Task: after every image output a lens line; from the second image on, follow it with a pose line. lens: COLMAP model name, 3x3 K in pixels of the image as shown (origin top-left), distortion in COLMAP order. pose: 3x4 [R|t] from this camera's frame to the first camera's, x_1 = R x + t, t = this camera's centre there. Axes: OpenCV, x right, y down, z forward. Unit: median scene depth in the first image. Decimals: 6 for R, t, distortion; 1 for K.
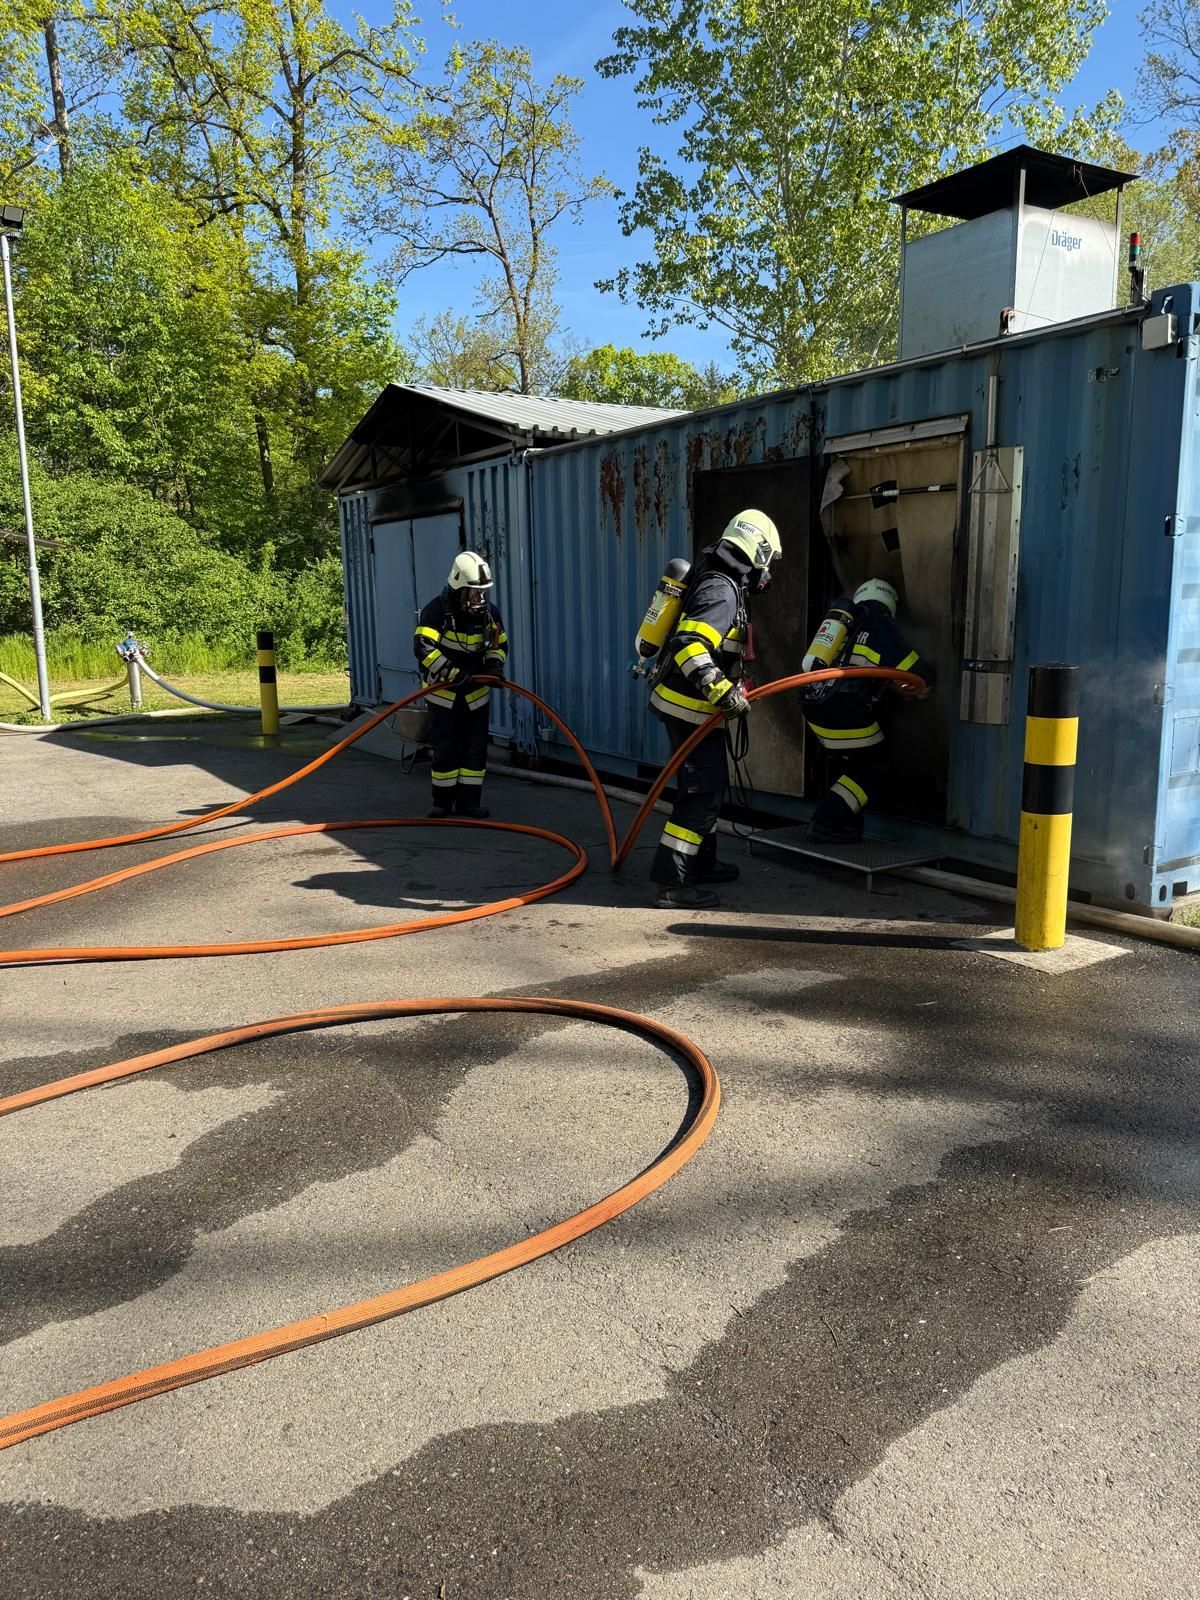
lens RADIAL K [[1084.9, 0, 603.5], [0, 1084.9, 792.6], [0, 0, 1]] dist [0.081297, -0.115734]
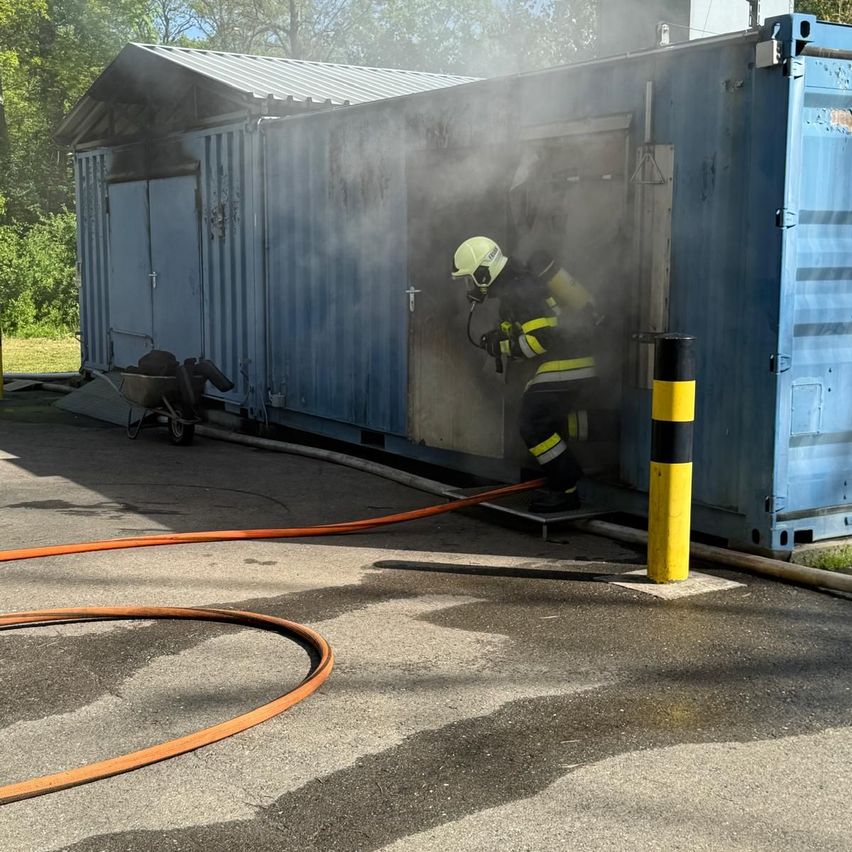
lens RADIAL K [[1341.6, 0, 426.0], [0, 1341.6, 426.0], [0, 0, 1]] dist [0.153632, -0.249177]
pose [[0.999768, 0.016525, 0.013816, 0.056417], [-0.015777, 0.998489, -0.052639, 0.026426], [-0.014665, 0.052409, 0.998518, -0.189037]]
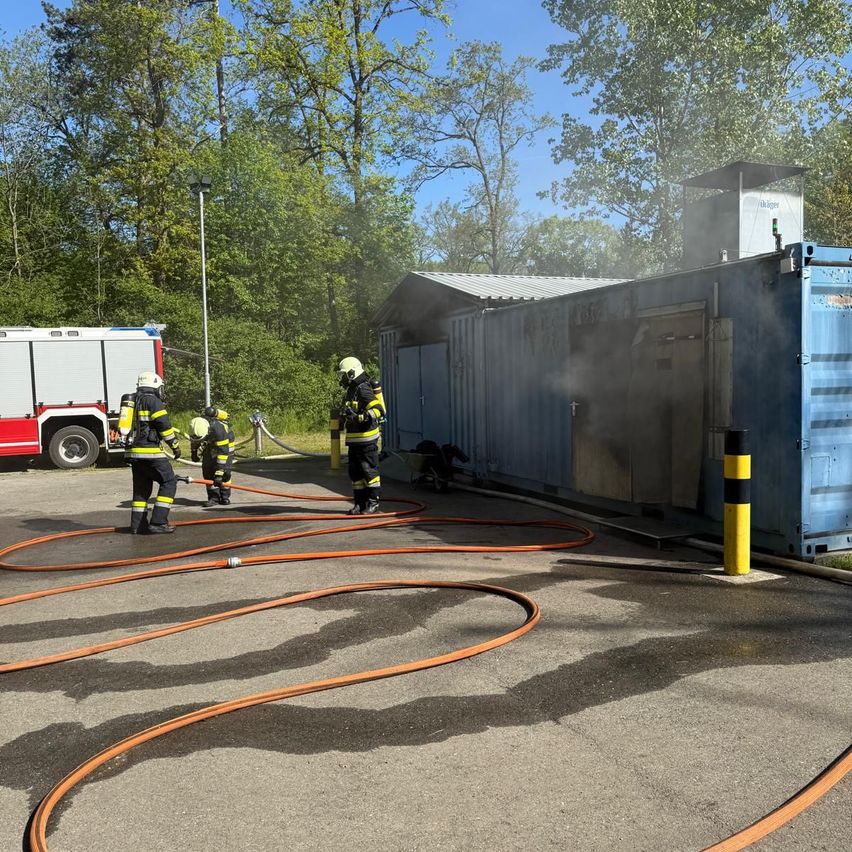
lens RADIAL K [[812.5, 0, 426.0], [0, 812.5, 426.0], [0, 0, 1]] dist [0.187744, -0.414576]
pose [[0.986919, 0.002554, -0.161196, 0.042374], [-0.022128, 0.992557, -0.119754, 0.031653], [0.159690, 0.121754, 0.979630, -0.250058]]
